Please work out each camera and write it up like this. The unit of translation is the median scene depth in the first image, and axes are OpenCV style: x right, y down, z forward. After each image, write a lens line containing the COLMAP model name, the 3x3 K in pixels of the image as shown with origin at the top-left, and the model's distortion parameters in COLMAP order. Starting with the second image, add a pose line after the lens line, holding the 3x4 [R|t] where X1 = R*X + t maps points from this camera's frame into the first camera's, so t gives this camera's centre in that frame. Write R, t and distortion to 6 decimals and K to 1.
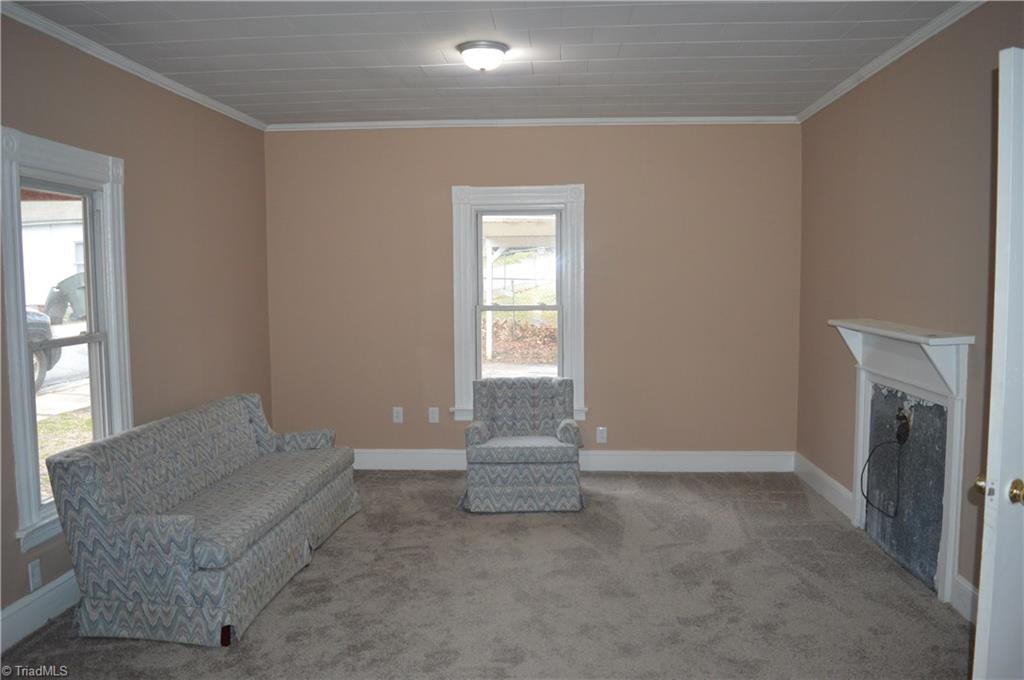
lens RADIAL K [[817.6, 0, 508.0], [0, 817.6, 333.4], [0, 0, 1]] dist [-0.088401, 0.010339]
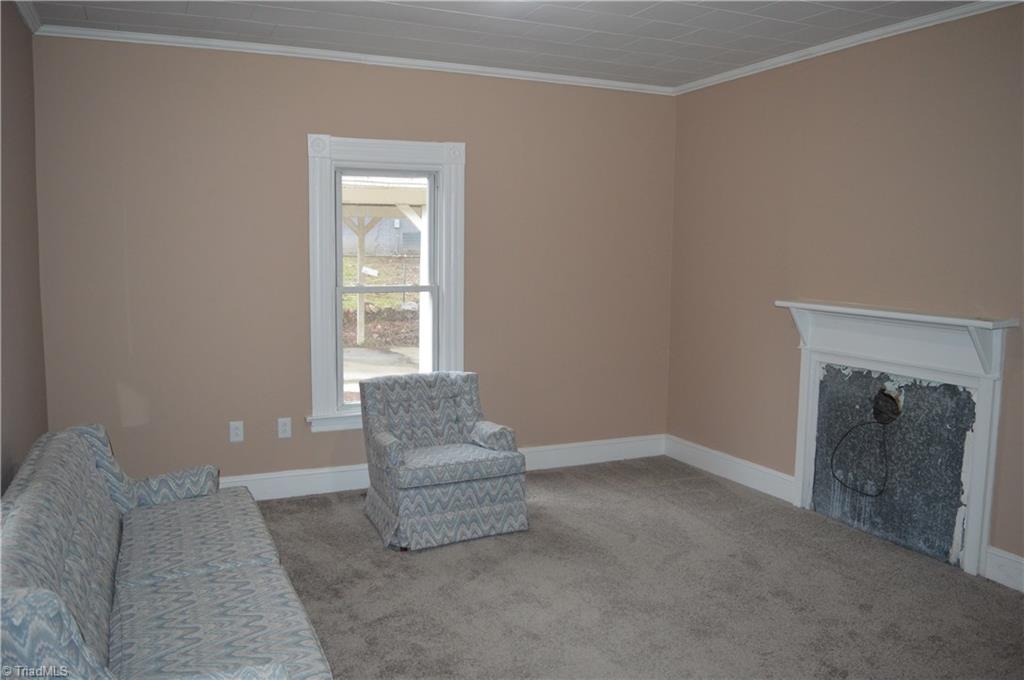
lens RADIAL K [[817.6, 0, 508.0], [0, 817.6, 333.4], [0, 0, 1]] dist [-0.088401, 0.010339]
pose [[0.880765, -0.033940, 0.472336, -0.325136], [0.018113, 0.999113, 0.038016, -0.019256], [-0.473208, -0.024928, 0.880598, 0.266214]]
